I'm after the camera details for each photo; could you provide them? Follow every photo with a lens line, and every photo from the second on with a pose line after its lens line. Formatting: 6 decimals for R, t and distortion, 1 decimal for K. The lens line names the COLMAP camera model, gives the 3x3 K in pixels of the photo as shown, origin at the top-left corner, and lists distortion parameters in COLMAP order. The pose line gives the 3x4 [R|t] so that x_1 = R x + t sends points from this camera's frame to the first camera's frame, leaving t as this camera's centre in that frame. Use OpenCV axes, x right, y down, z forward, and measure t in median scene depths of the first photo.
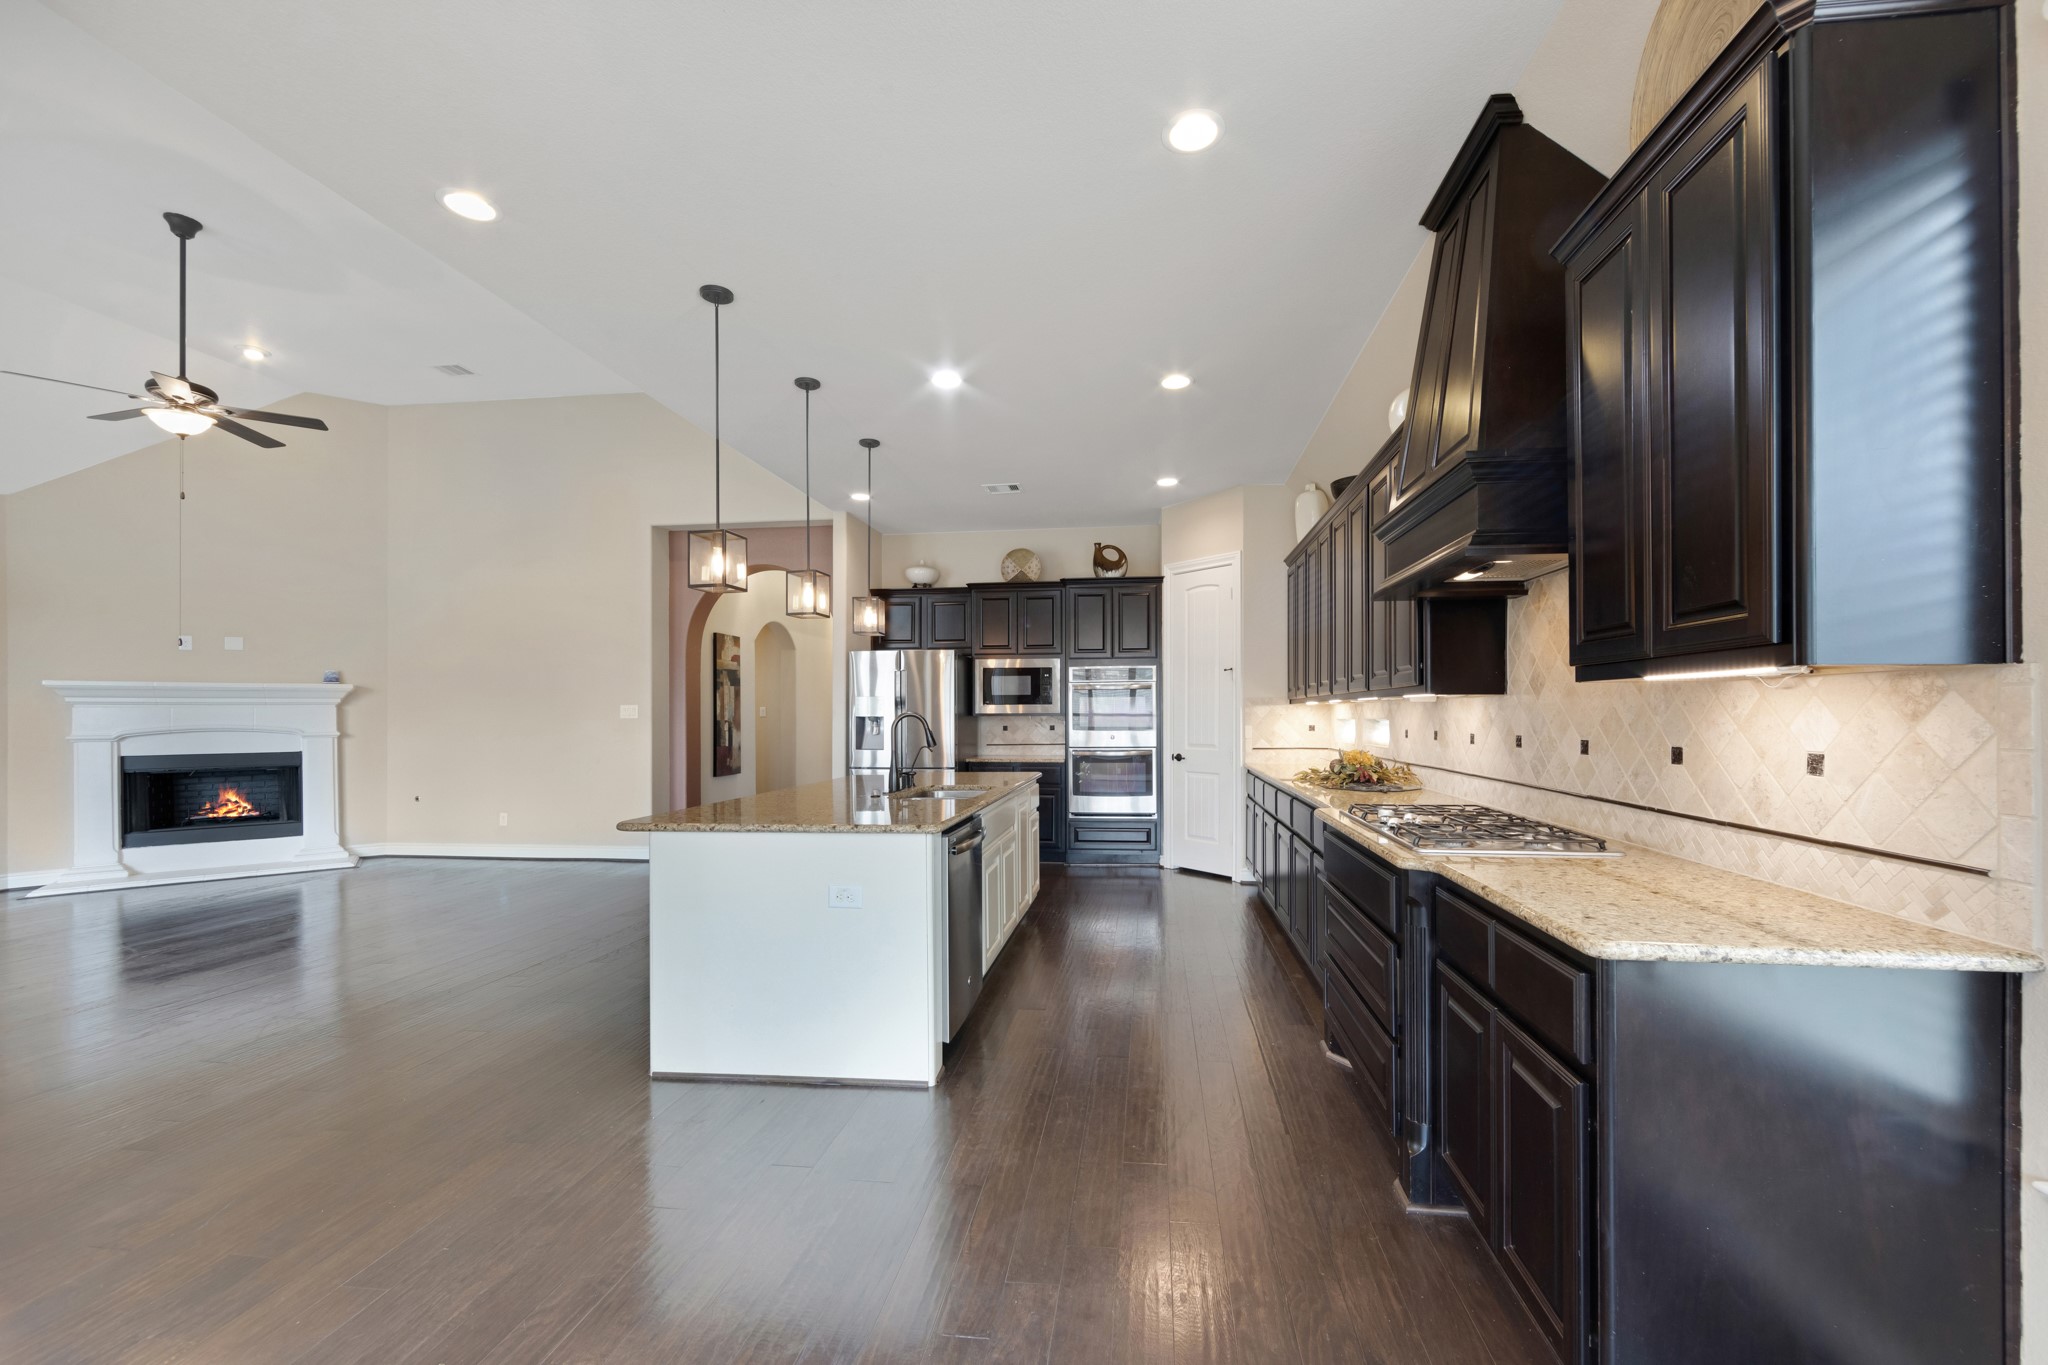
lens RADIAL K [[803.8, 0, 1049.7], [0, 803.8, 706.2], [0, 0, 1]] dist [0.001893, -0.000832]
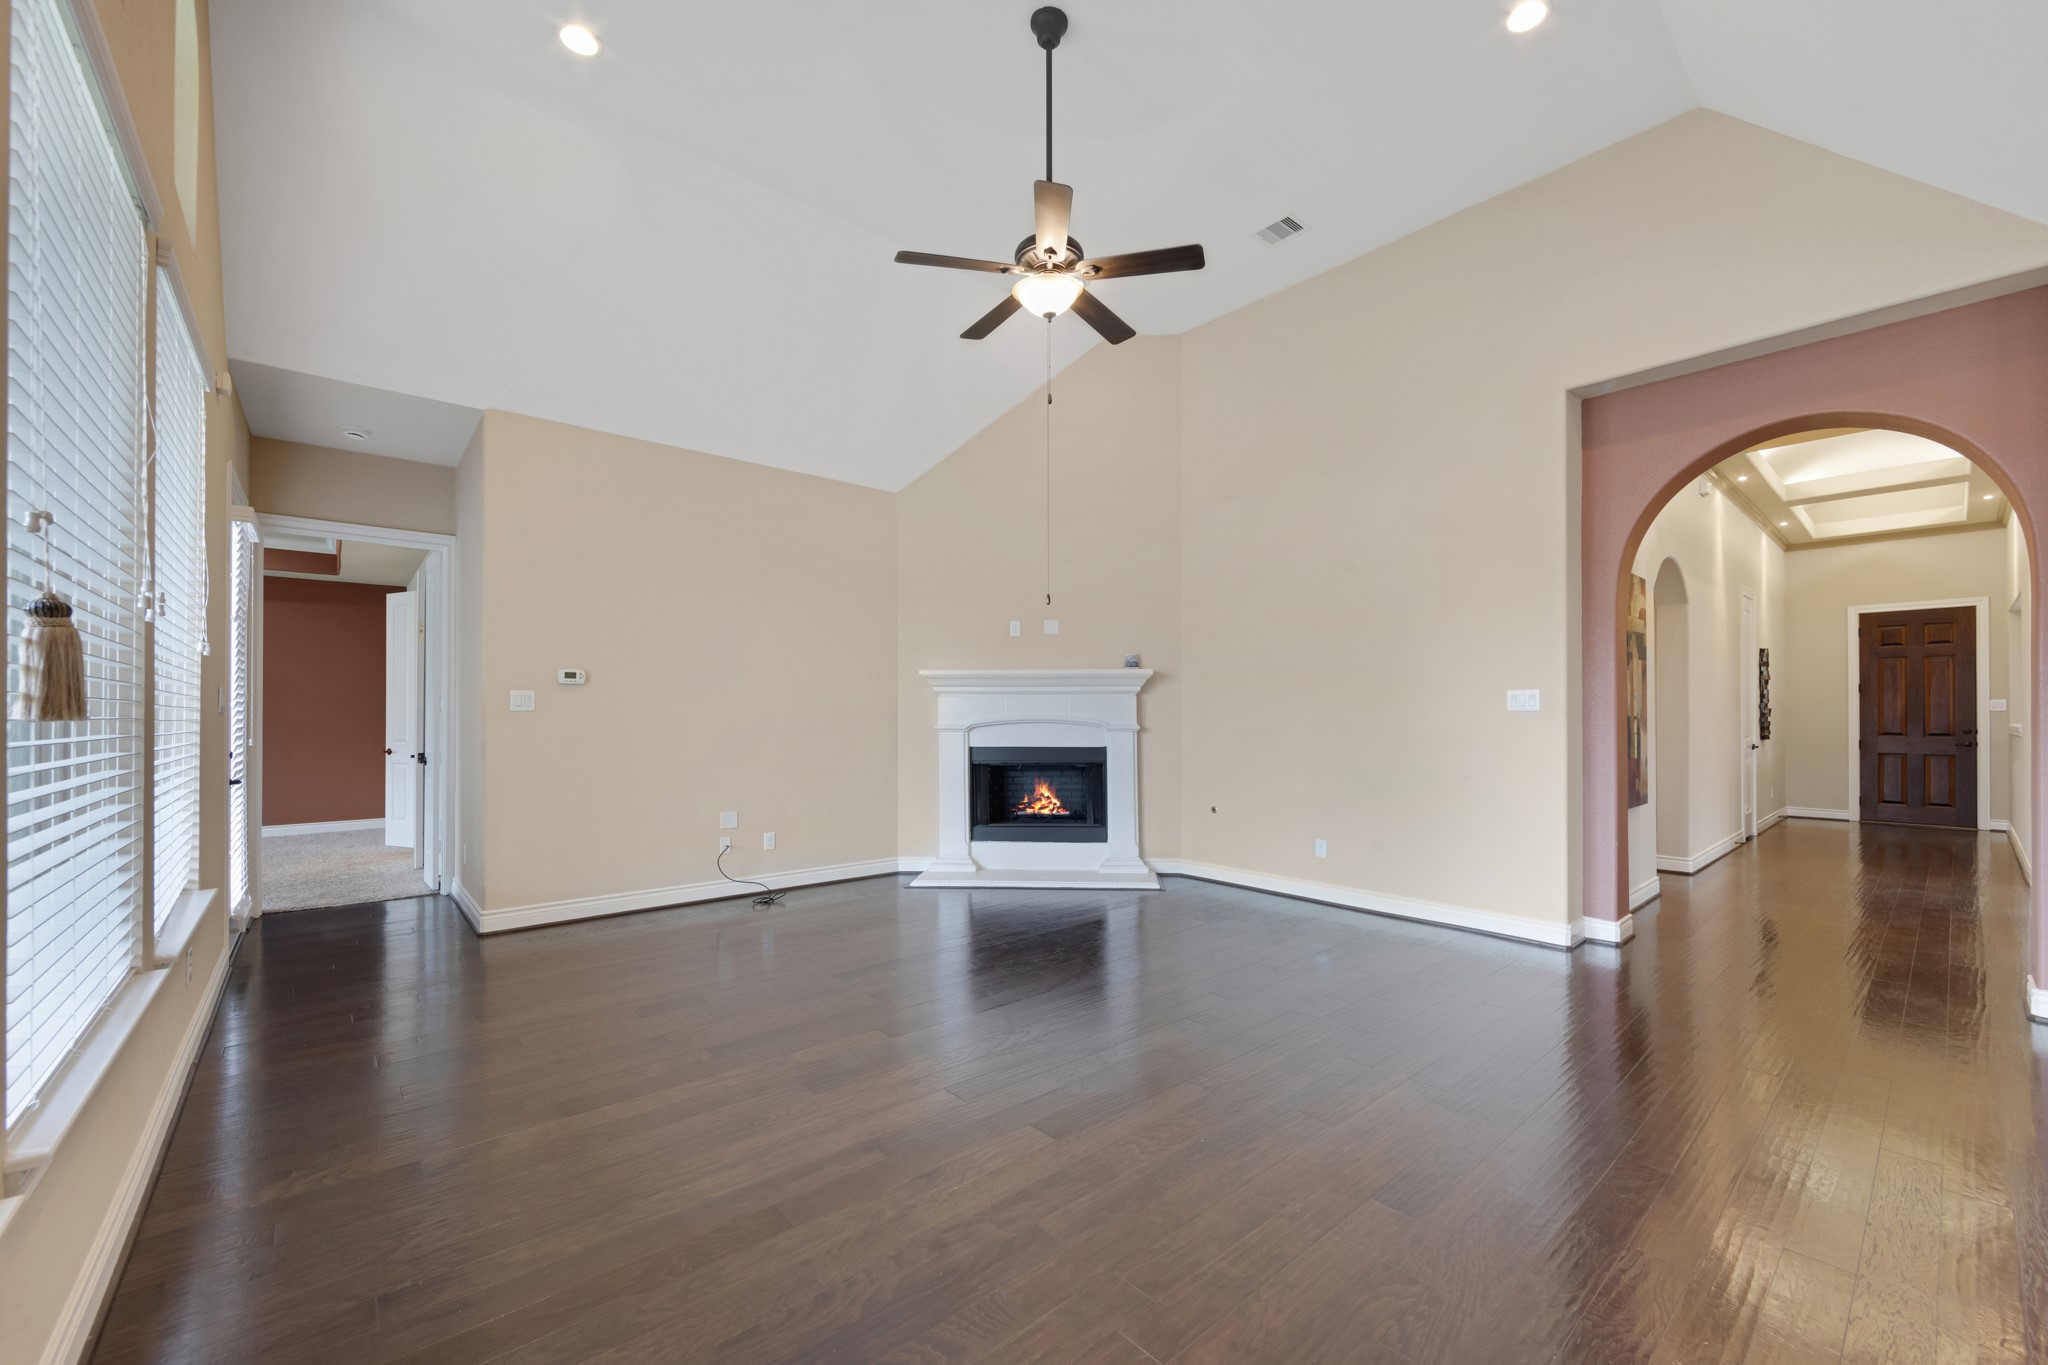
lens RADIAL K [[808.9, 0, 1055.6], [0, 808.9, 697.0], [0, 0, 1]] dist [-0.004774, 0.000087]
pose [[0.753588, -0.006681, -0.657313, -0.414562], [0.001599, 0.999964, -0.008330, 0.009828], [0.657345, 0.005227, 0.753572, 0.315920]]
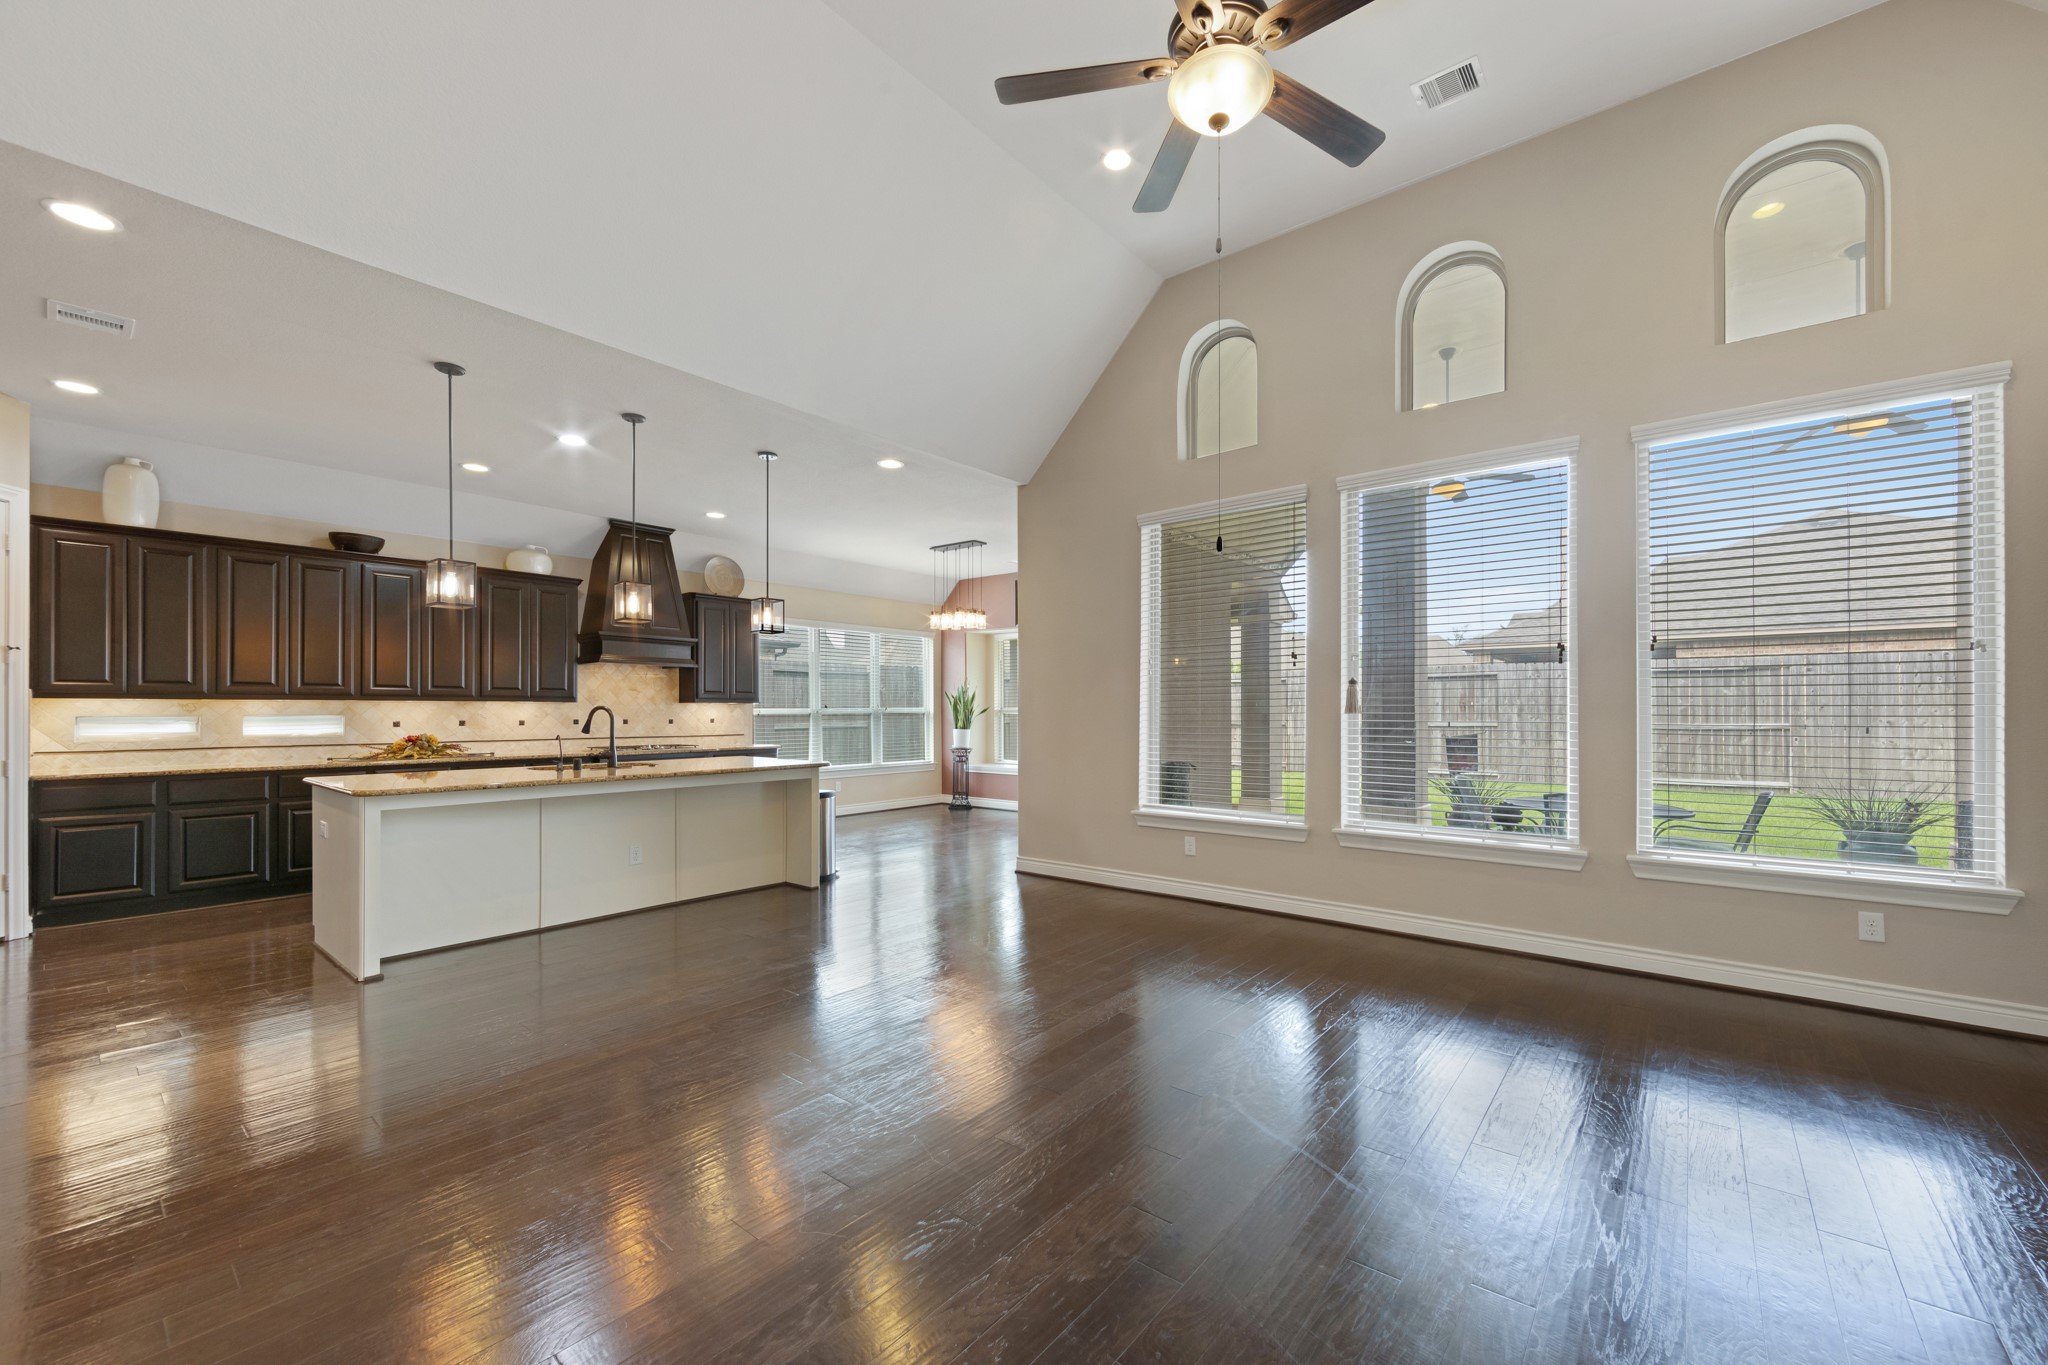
lens RADIAL K [[803.8, 0, 1049.7], [0, 803.8, 706.2], [0, 0, 1]] dist [0.001893, -0.000832]
pose [[-0.852486, 0.006185, 0.522713, -0.873593], [-0.002420, 0.999873, -0.015777, 0.013311], [-0.522744, -0.014714, -0.852362, 1.035151]]
